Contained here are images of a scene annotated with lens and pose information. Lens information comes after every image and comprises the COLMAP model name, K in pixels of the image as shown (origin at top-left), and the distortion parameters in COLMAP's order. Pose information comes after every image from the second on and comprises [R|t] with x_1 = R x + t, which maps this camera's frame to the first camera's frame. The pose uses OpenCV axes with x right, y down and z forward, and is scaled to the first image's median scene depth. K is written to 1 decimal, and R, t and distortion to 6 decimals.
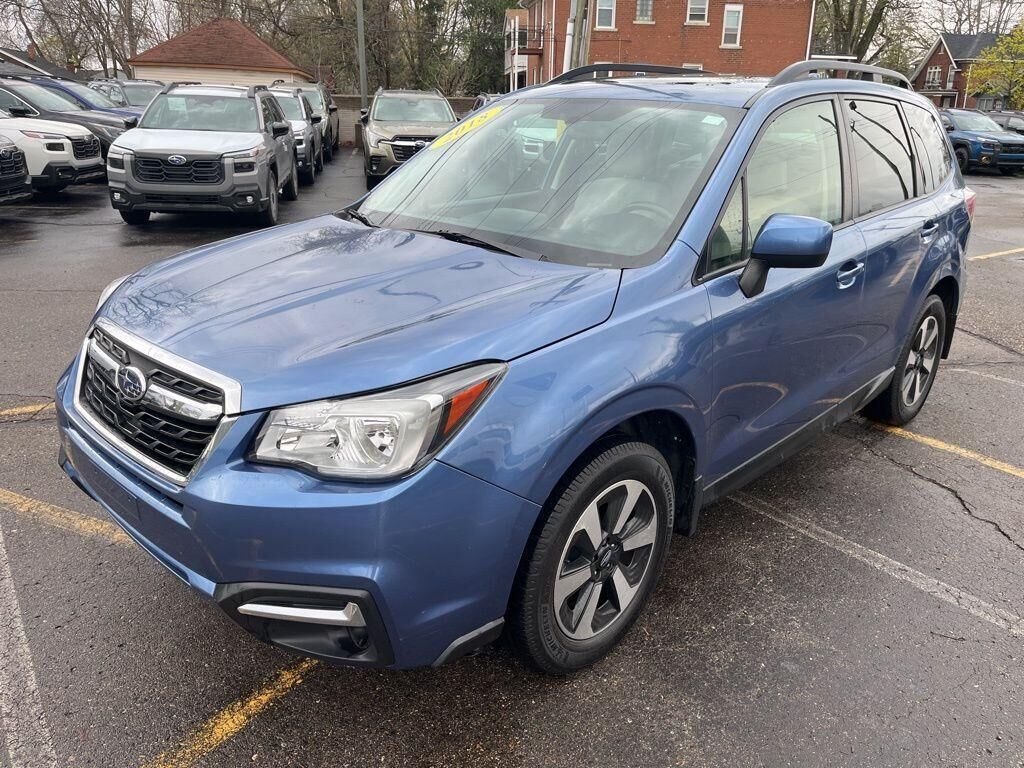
lens RADIAL K [[781.6, 0, 512.0], [0, 781.6, 384.0], [0, 0, 1]] dist [0.095885, -0.051107]
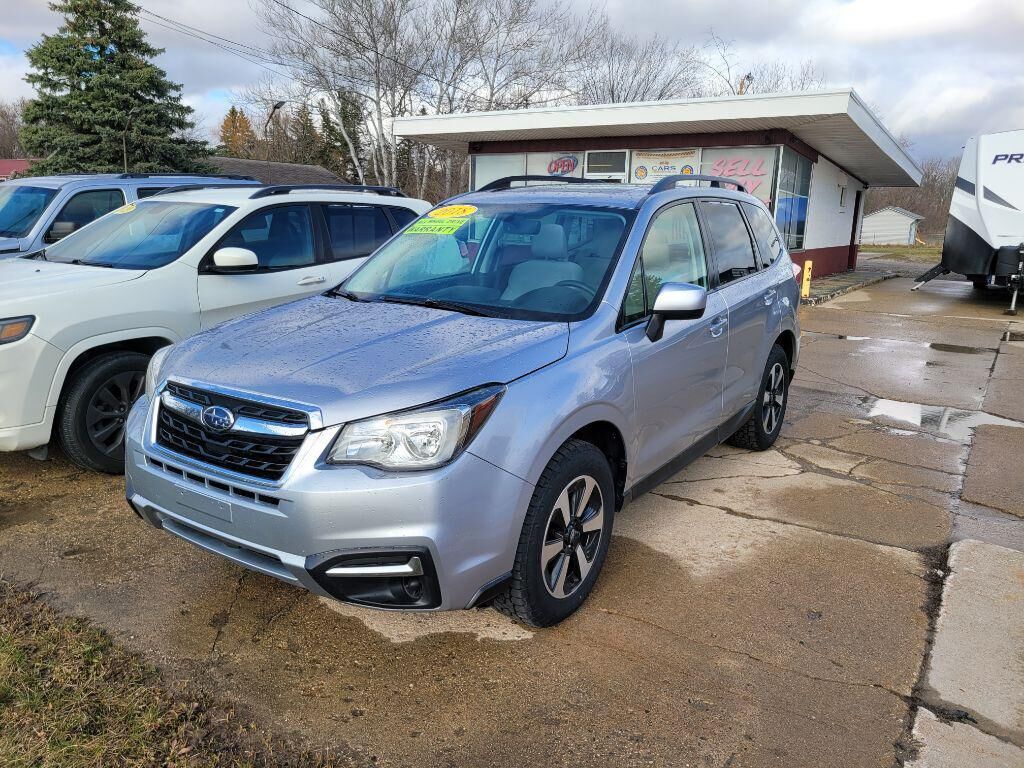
lens RADIAL K [[781.6, 0, 512.0], [0, 781.6, 384.0], [0, 0, 1]] dist [0.095885, -0.051107]
pose [[0.986273, -0.050976, 0.157055, -0.194788], [0.067331, 0.992642, -0.100639, 0.102351], [-0.150769, 0.109832, 0.982449, -0.355320]]
